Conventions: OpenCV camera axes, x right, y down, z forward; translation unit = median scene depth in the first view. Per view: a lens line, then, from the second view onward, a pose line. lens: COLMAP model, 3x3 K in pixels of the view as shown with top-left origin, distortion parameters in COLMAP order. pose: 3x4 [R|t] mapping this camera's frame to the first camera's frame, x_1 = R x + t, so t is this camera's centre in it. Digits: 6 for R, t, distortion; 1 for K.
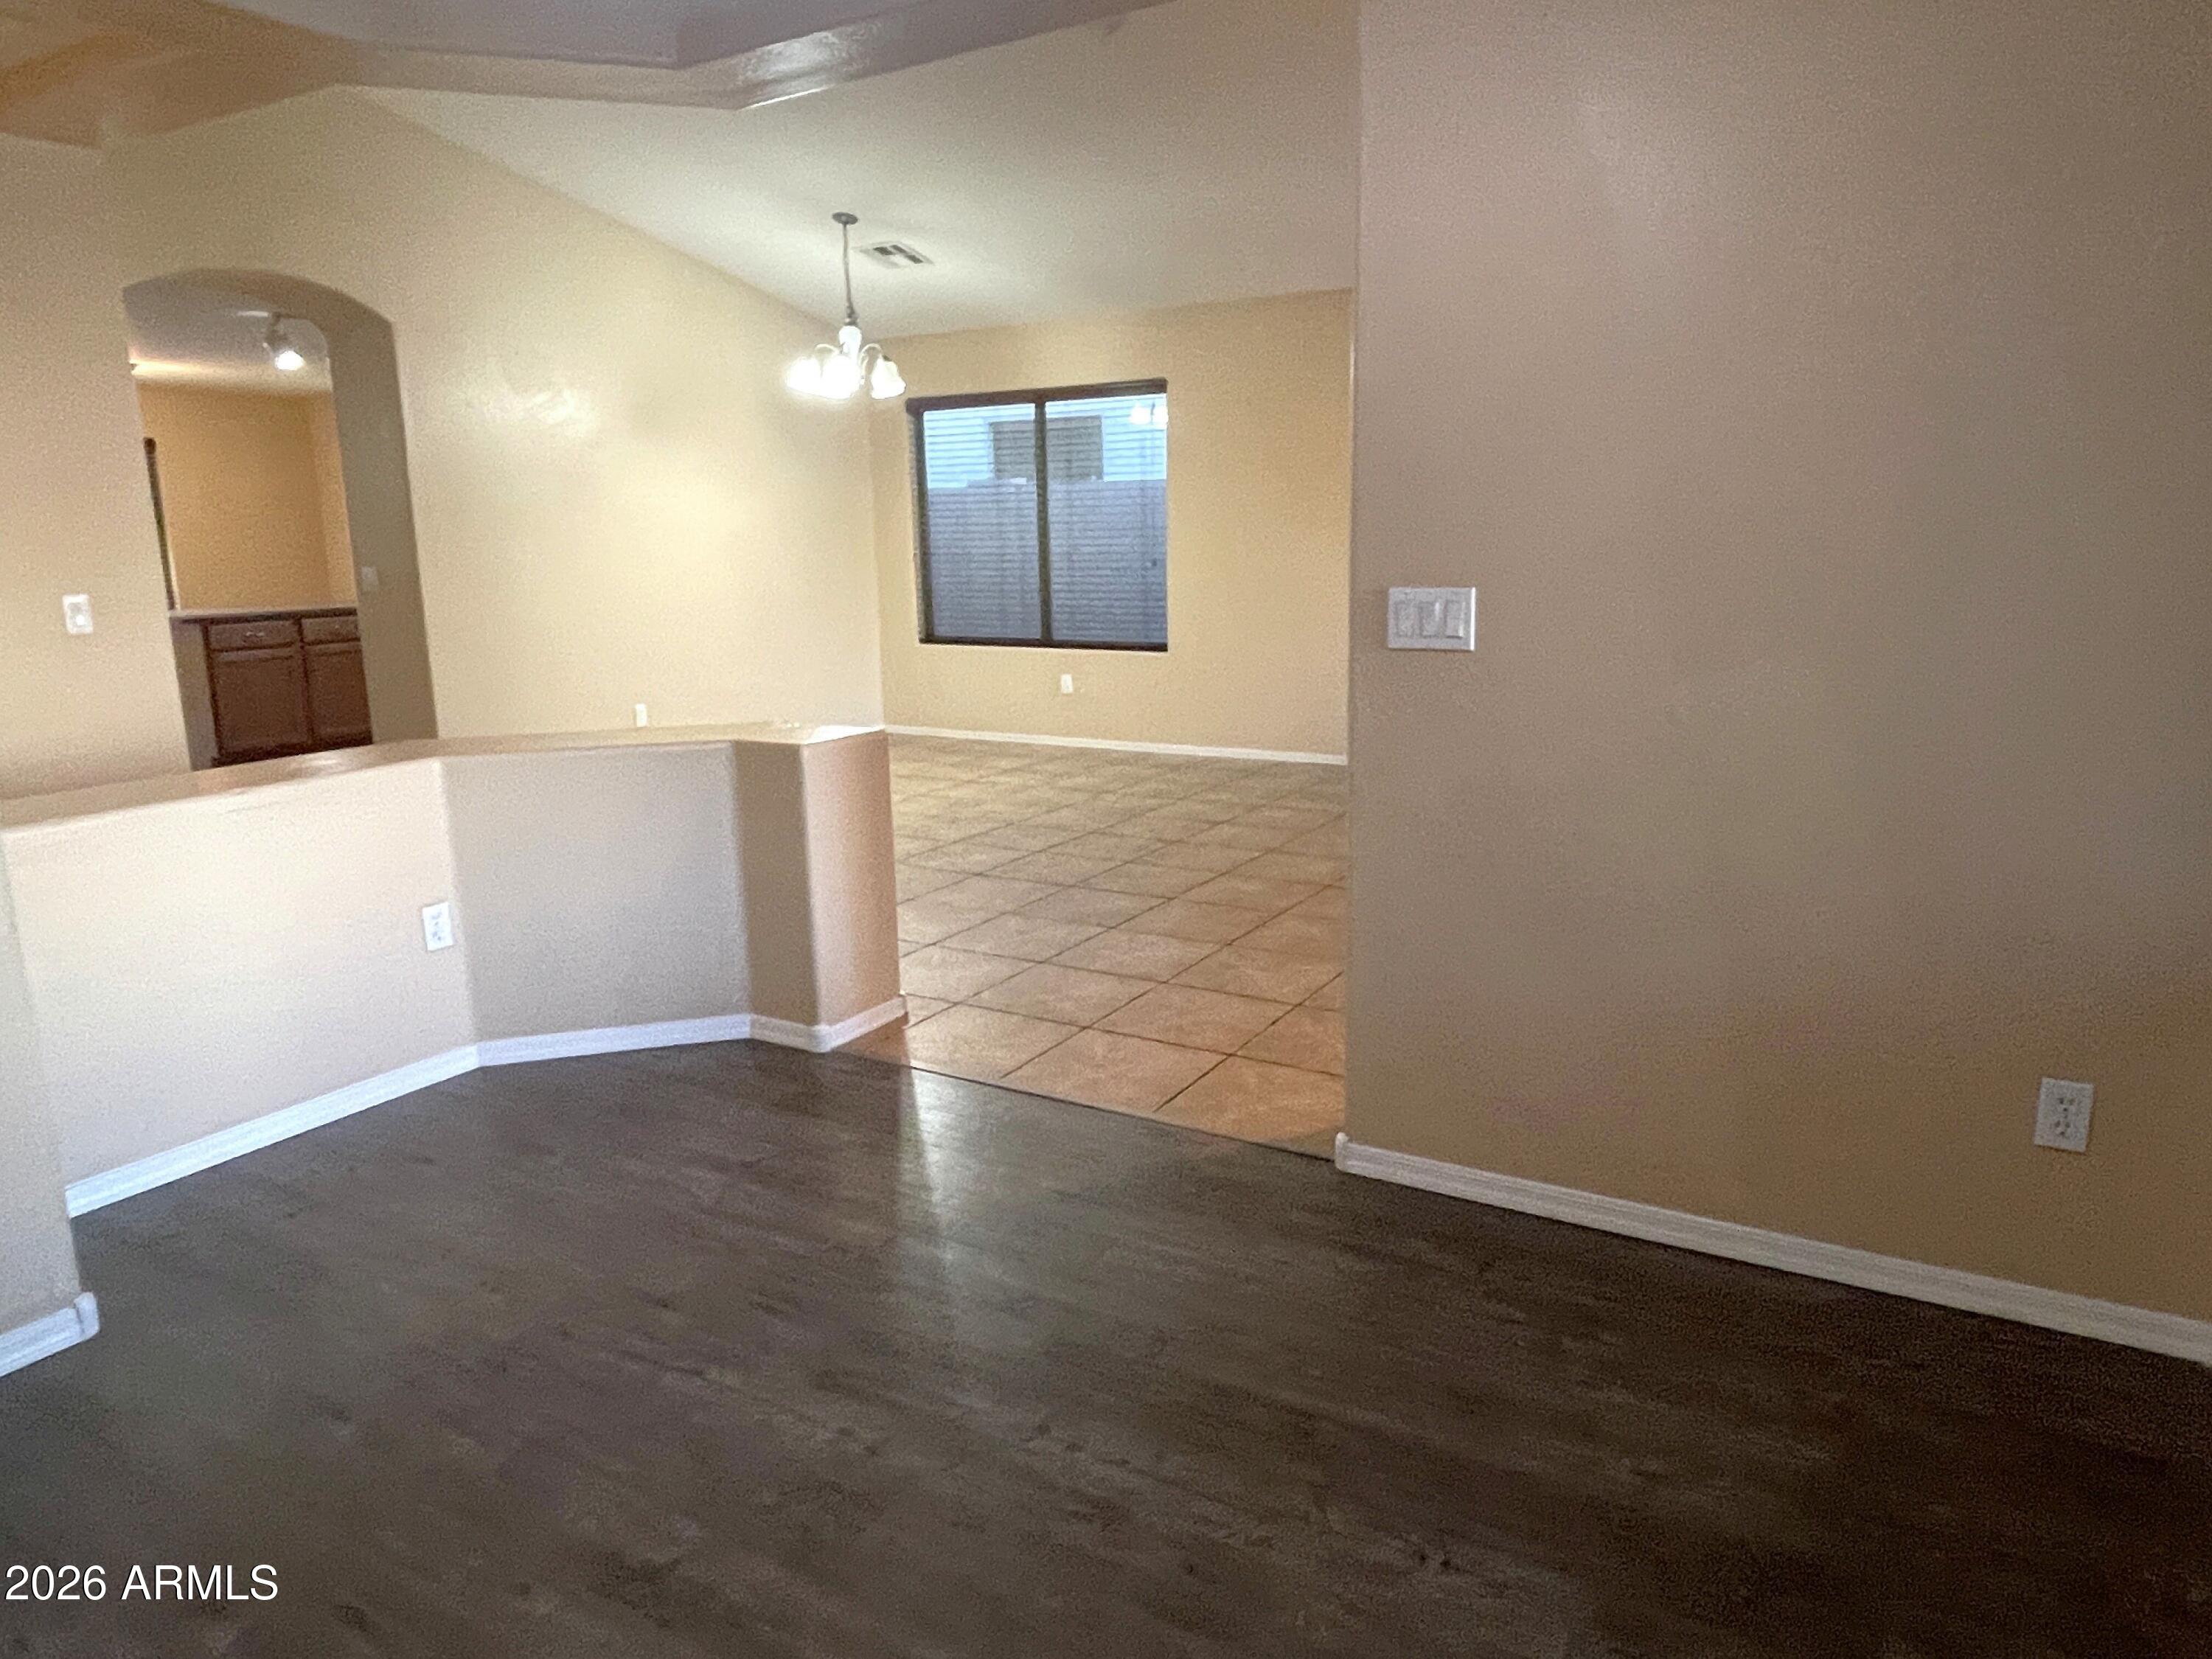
lens RADIAL K [[1419.5, 0, 1106.0], [0, 1419.5, 829.5], [0, 0, 1]] dist [-0.003954, -0.003348]
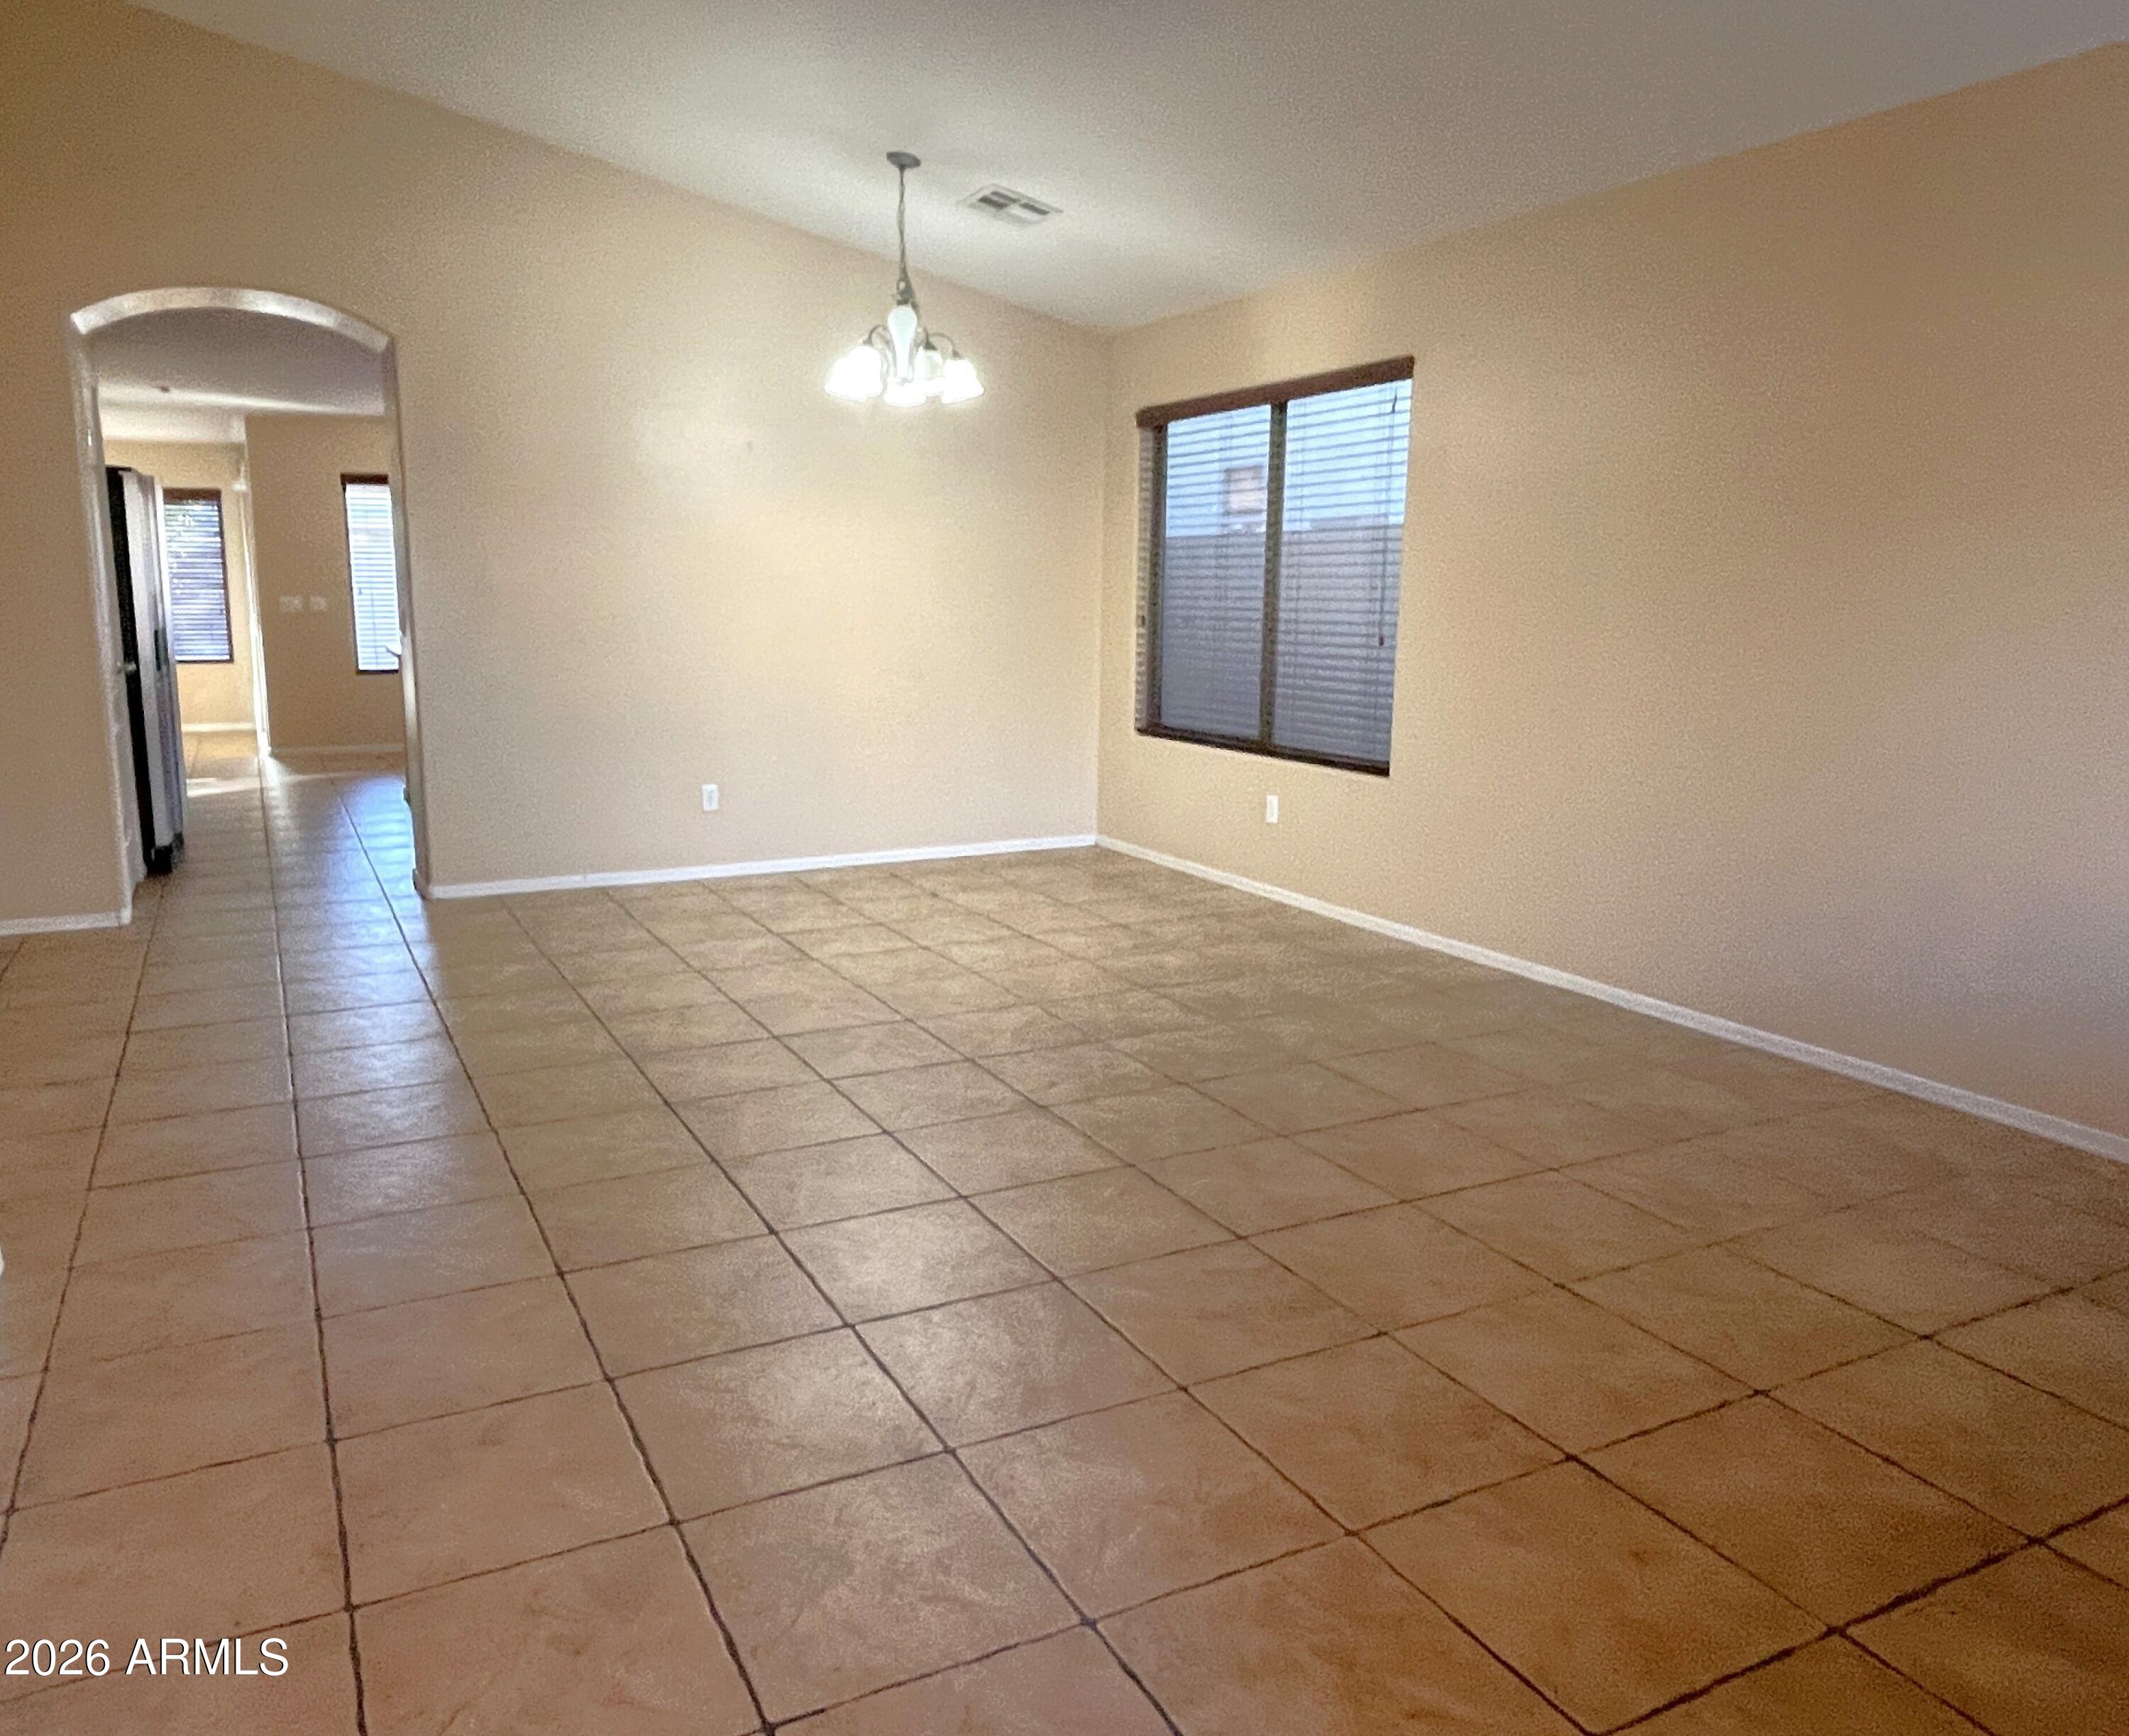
lens RADIAL K [[1521.7, 0, 968.4], [0, 1521.7, 868.1], [0, 0, 1]] dist [0.003574, -0.000444]
pose [[0.829289, 0.121685, -0.545410, 0.270323], [-0.131543, 0.991086, 0.021110, -0.073794], [0.543117, 0.054239, 0.837904, 0.316015]]
